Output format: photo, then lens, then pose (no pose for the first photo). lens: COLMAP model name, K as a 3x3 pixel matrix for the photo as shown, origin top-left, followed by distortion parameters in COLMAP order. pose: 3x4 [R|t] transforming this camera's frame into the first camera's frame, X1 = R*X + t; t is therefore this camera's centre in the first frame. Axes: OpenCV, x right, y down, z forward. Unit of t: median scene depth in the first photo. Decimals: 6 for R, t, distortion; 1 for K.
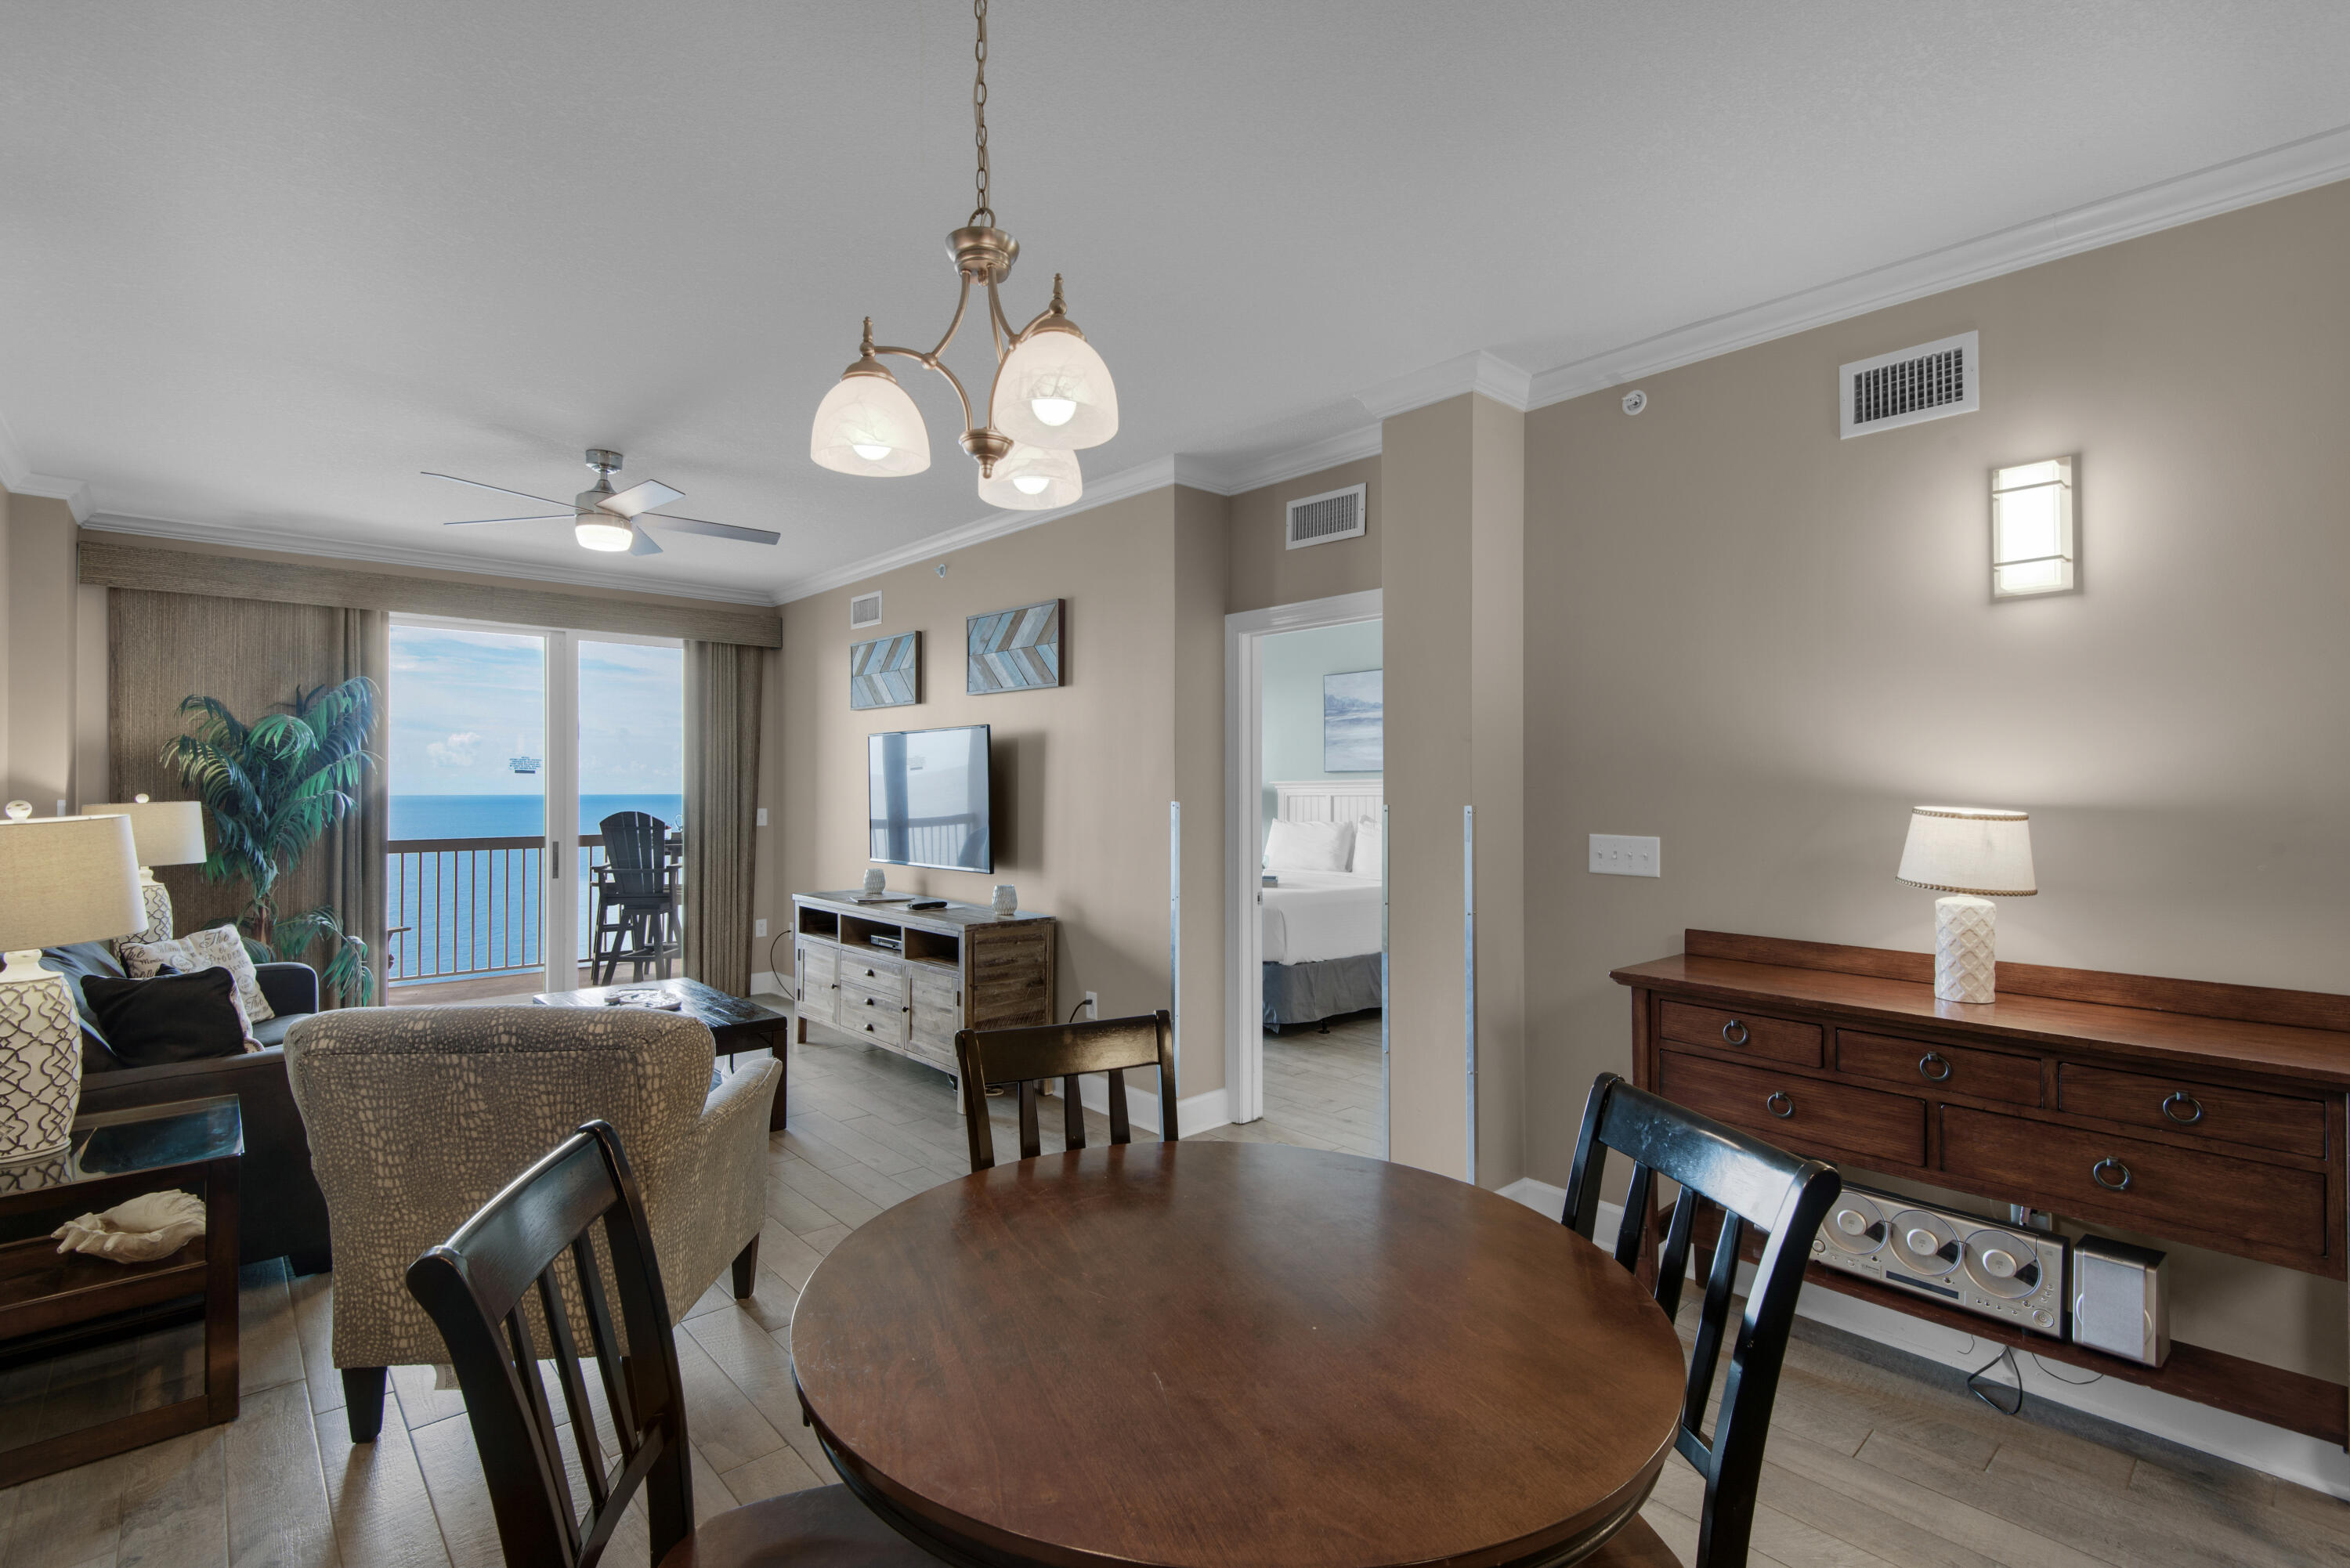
lens RADIAL K [[1062.6, 0, 1164.1], [0, 1062.6, 770.6], [0, 0, 1]] dist [0.024876, -0.013288]
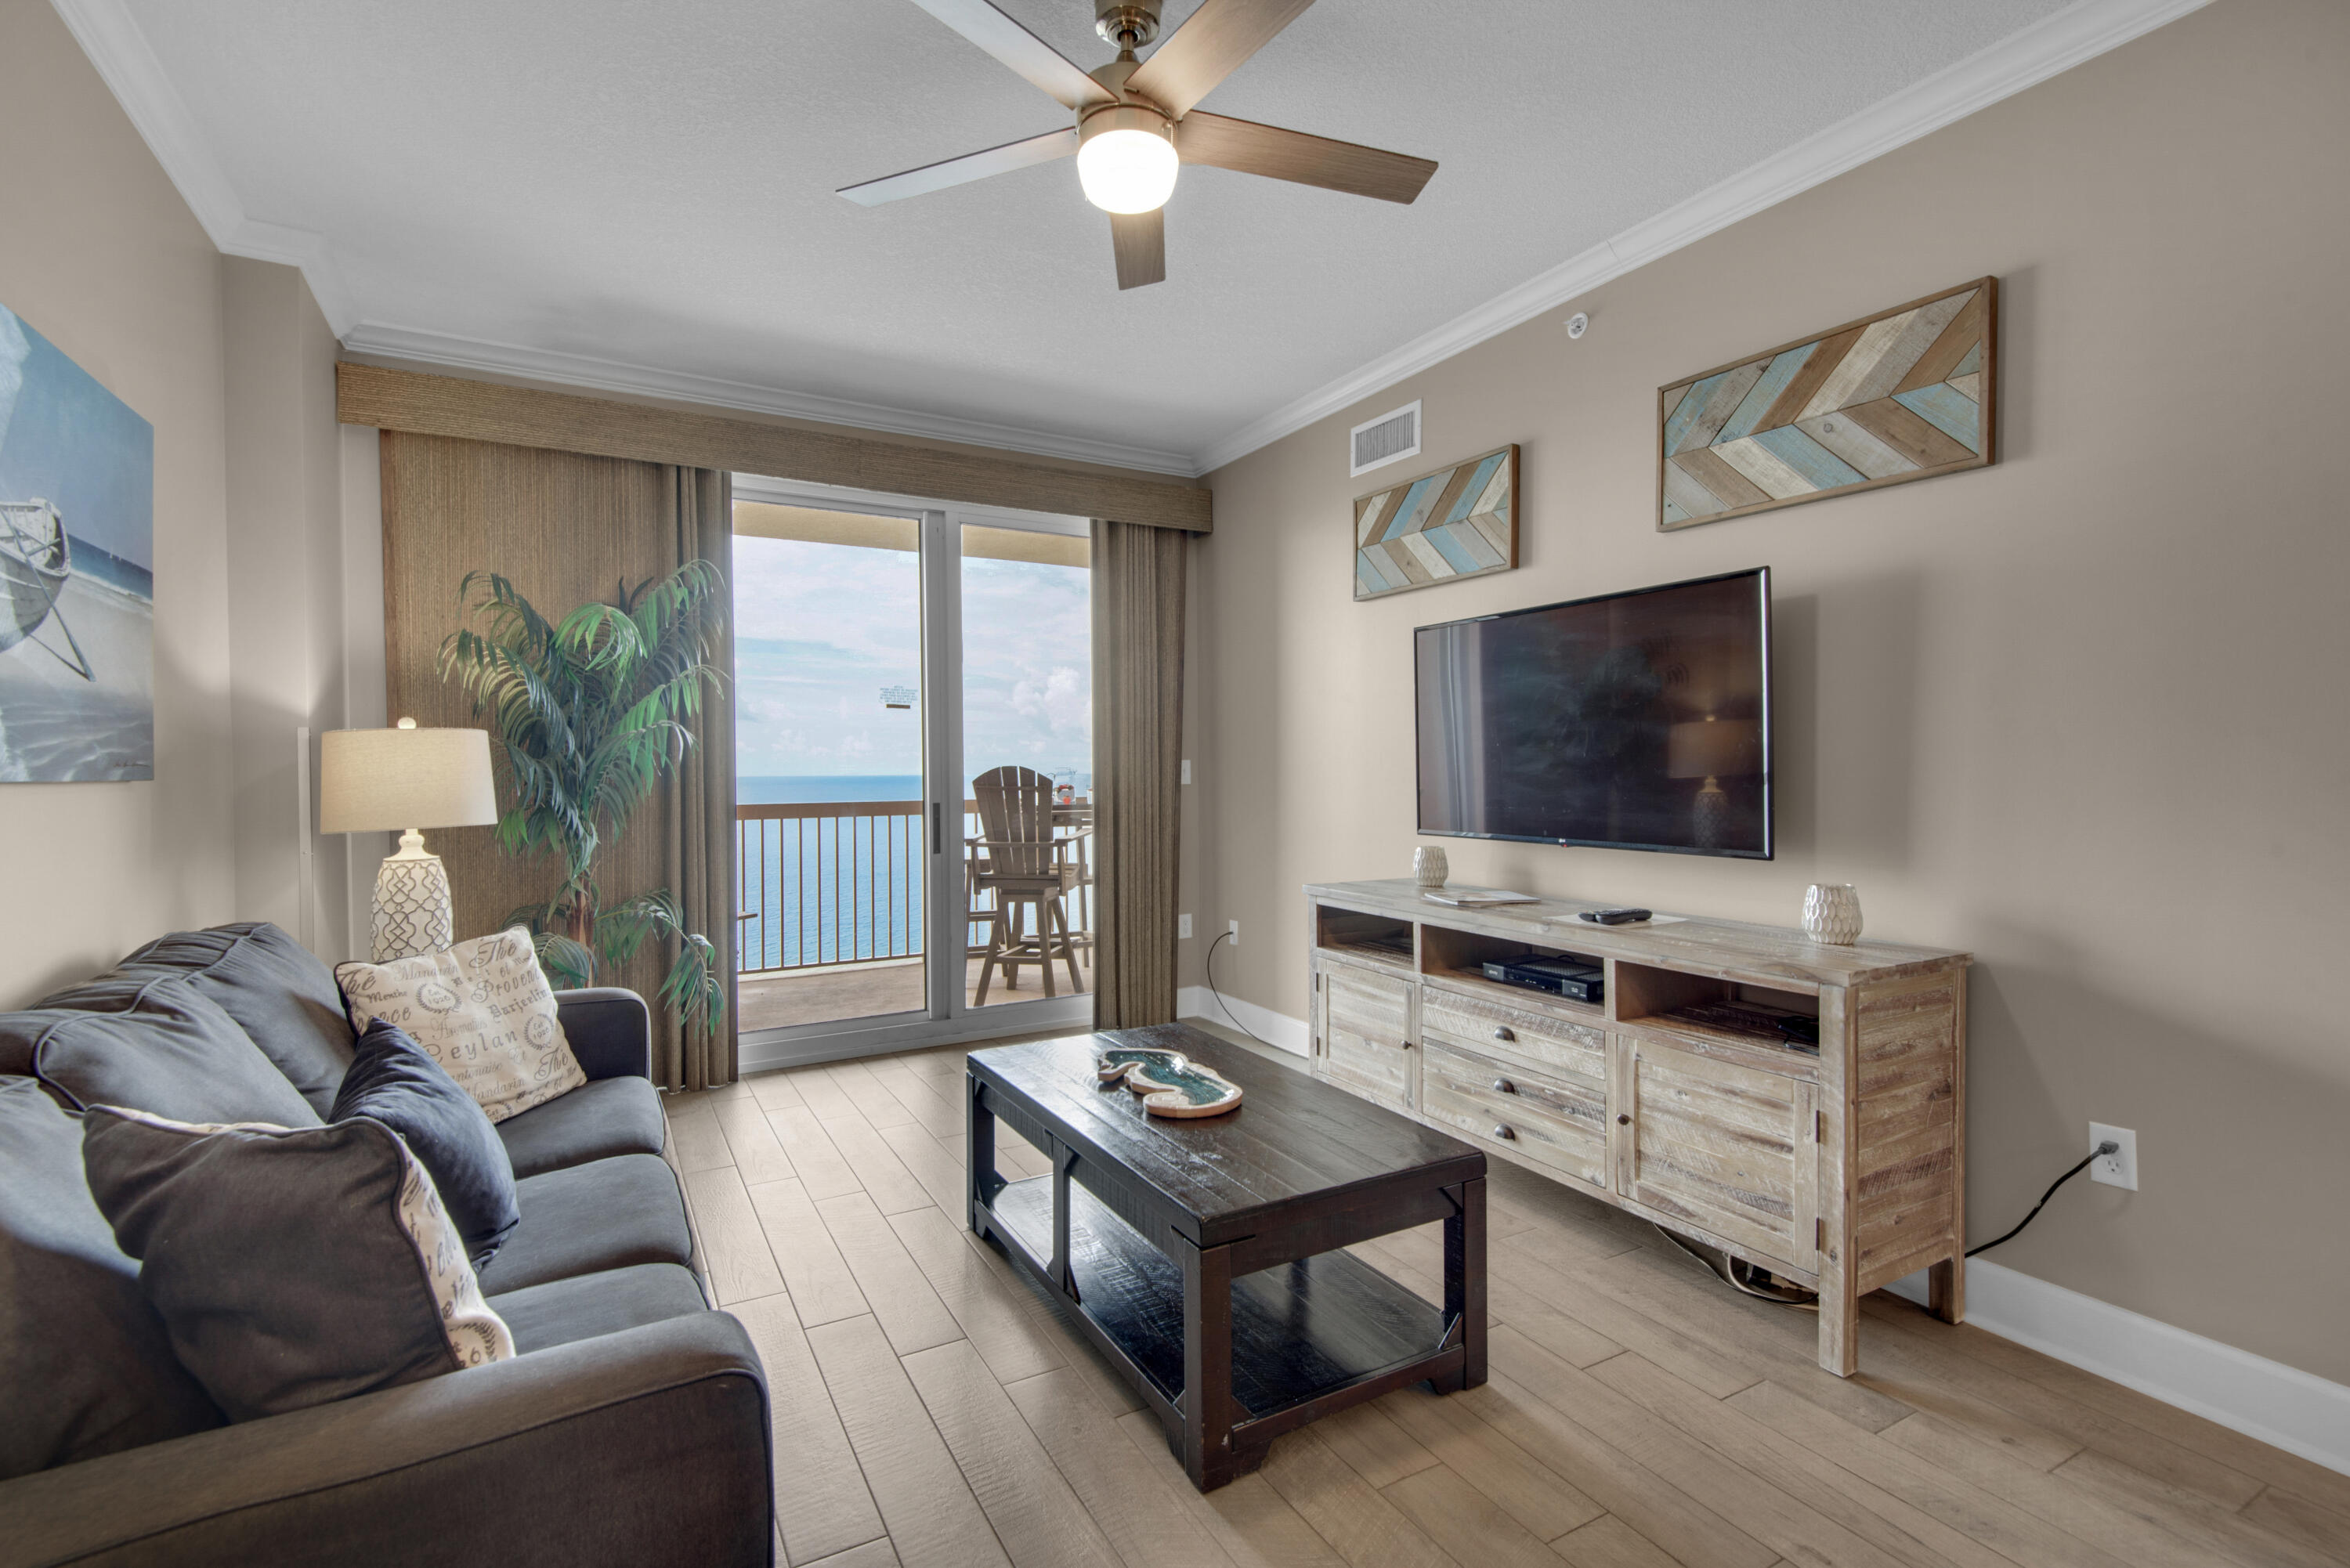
lens RADIAL K [[1062.6, 0, 1160.8], [0, 1062.6, 775.6], [0, 0, 1]] dist [0.024876, -0.013288]
pose [[0.974055, -0.003043, -0.226291, -0.334450], [0.008534, 0.999692, 0.023294, 0.042169], [0.226150, -0.024621, 0.973781, 0.435352]]
